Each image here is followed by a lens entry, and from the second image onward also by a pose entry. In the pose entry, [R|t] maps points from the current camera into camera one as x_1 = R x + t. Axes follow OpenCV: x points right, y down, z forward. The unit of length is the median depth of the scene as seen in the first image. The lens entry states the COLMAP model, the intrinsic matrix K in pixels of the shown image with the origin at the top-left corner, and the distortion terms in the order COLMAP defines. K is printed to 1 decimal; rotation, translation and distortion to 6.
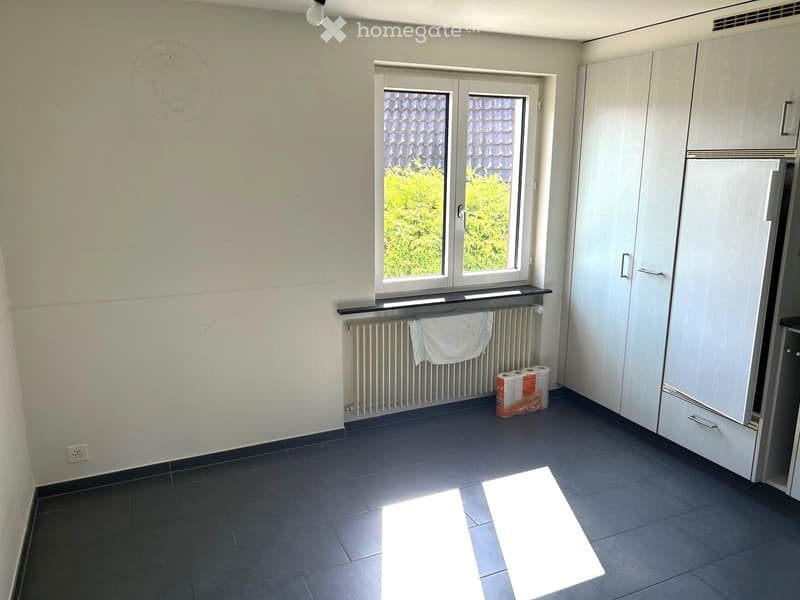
lens RADIAL K [[605.2, 0, 401.0], [0, 605.2, 299.3], [0, 0, 1]] dist [0.013291, -0.004279]
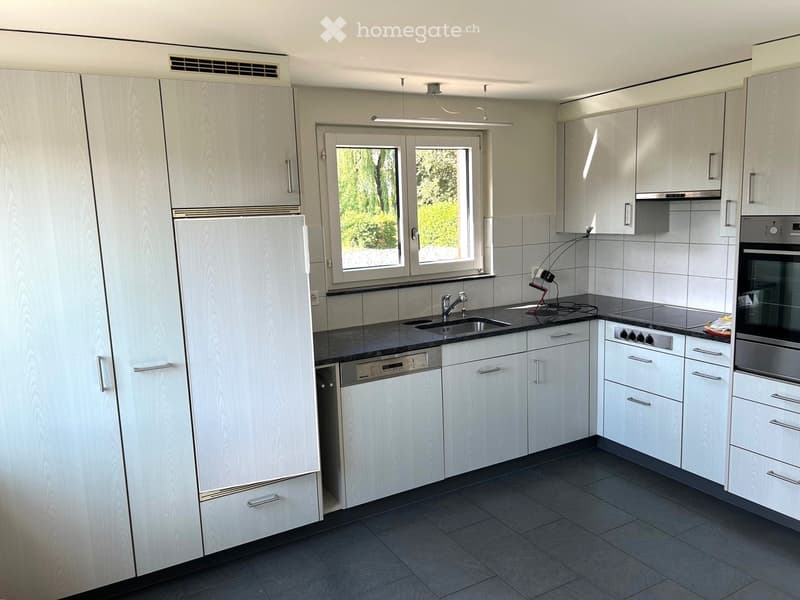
lens RADIAL K [[605.2, 0, 401.4], [0, 605.2, 299.2], [0, 0, 1]] dist [0.013291, -0.004279]
pose [[-0.090608, -0.155751, 0.983632, -0.380960], [0.251766, 0.952029, 0.173939, -0.198327], [-0.963537, 0.263406, -0.047049, 0.793469]]
